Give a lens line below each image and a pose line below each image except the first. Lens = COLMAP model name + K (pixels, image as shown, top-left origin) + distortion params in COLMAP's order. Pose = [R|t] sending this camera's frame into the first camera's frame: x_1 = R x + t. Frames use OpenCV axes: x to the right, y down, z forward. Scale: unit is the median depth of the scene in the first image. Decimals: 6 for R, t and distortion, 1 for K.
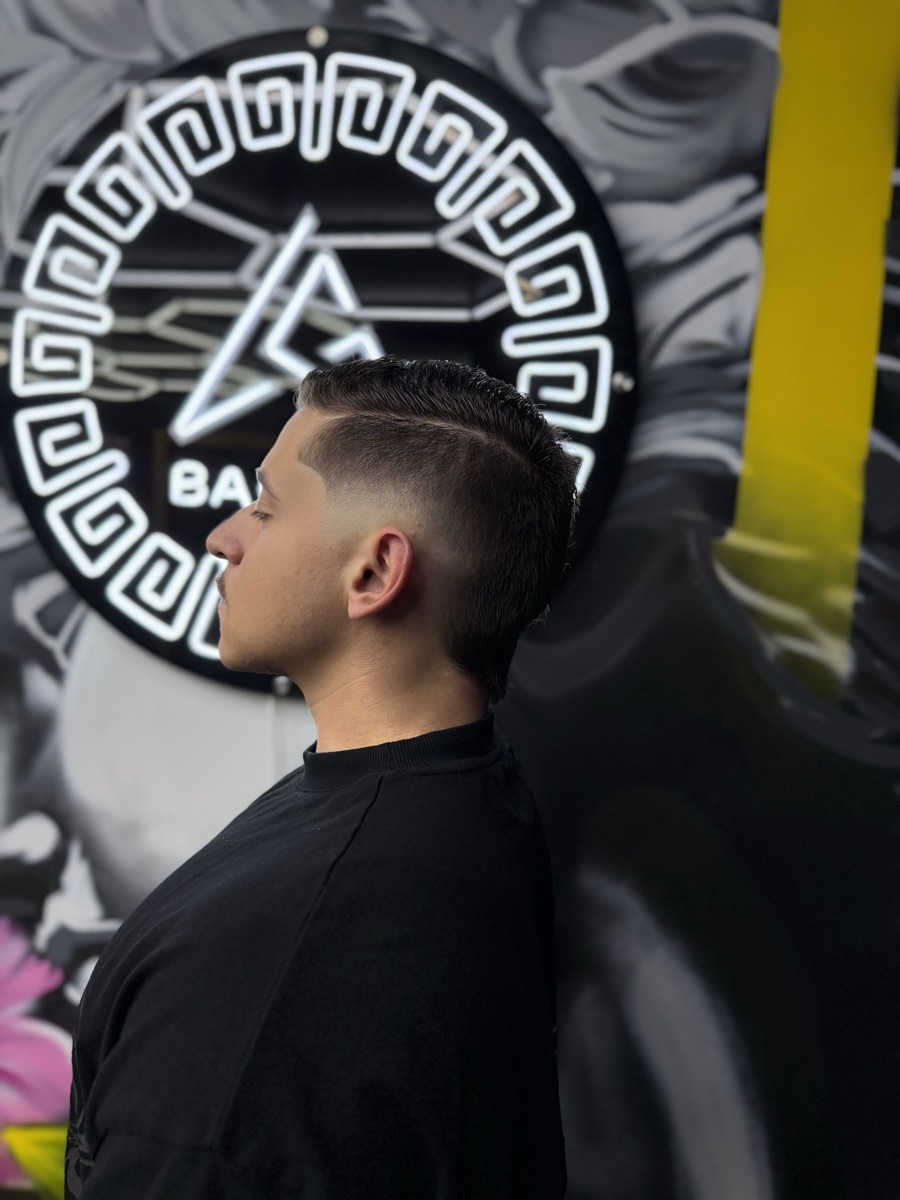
lens RADIAL K [[837.8, 0, 450.0], [0, 837.8, 600.0], [0, 0, 1]] dist [-0.001245, -0.005322]
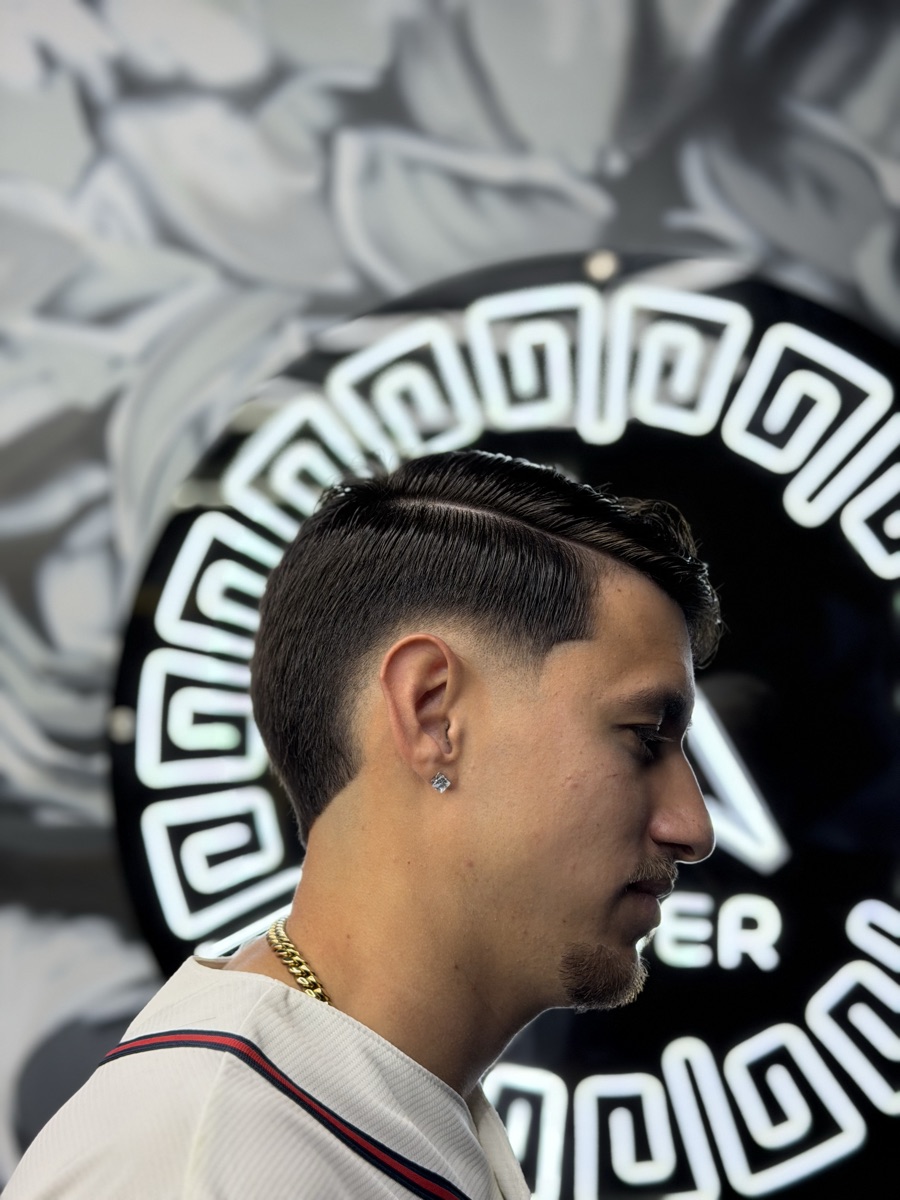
lens RADIAL K [[1697.6, 0, 450.0], [0, 1697.6, 600.0], [0, 0, 1]] dist [0.166575, -0.234194]
pose [[0.999437, -0.031896, -0.010382, -0.275213], [0.030474, 0.992741, -0.116351, -0.236692], [0.014018, 0.115969, 0.993154, -0.372105]]
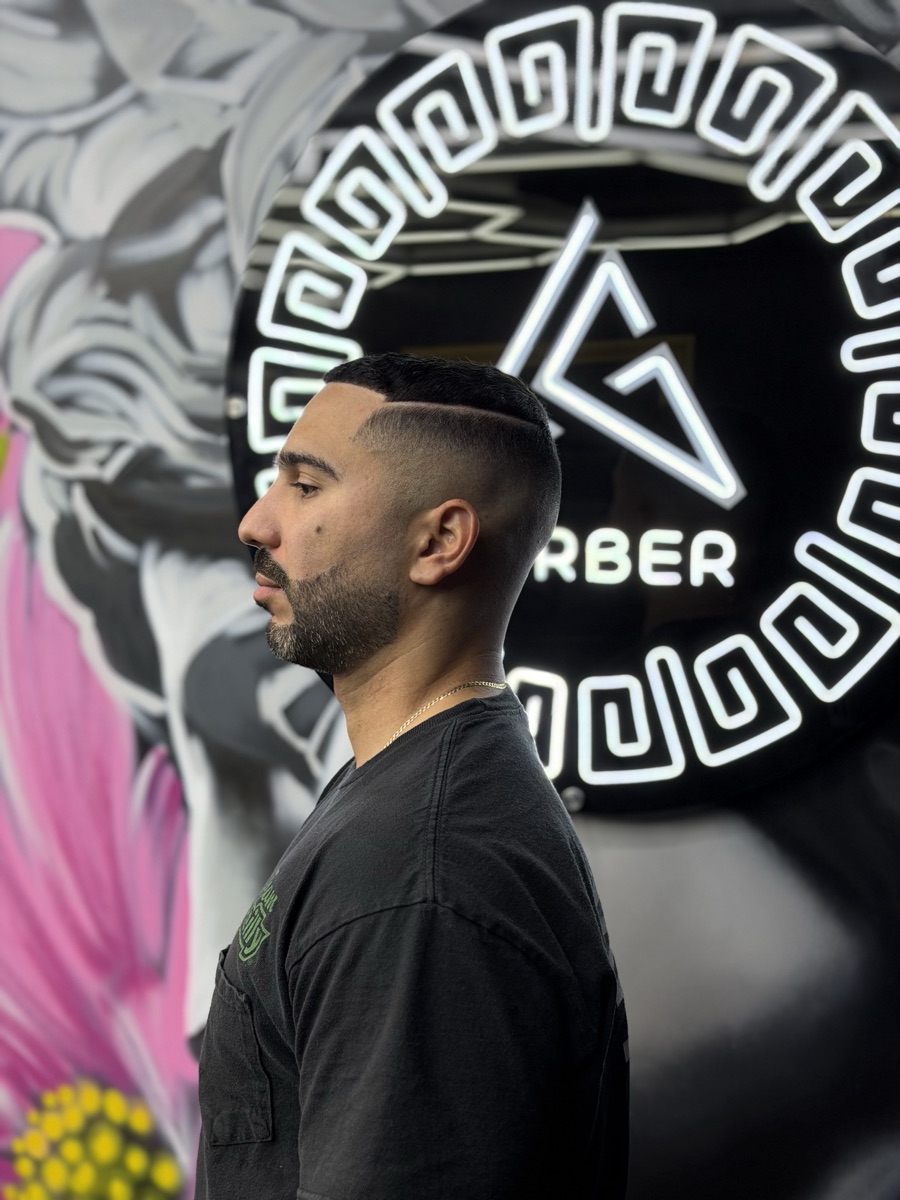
lens RADIAL K [[1697.6, 0, 450.0], [0, 1697.6, 600.0], [0, 0, 1]] dist [0.166575, -0.234194]
pose [[0.953442, -0.031435, -0.299935, 0.183305], [0.033701, 0.999429, 0.002382, -0.099498], [0.299689, -0.012379, 0.953957, -0.600930]]
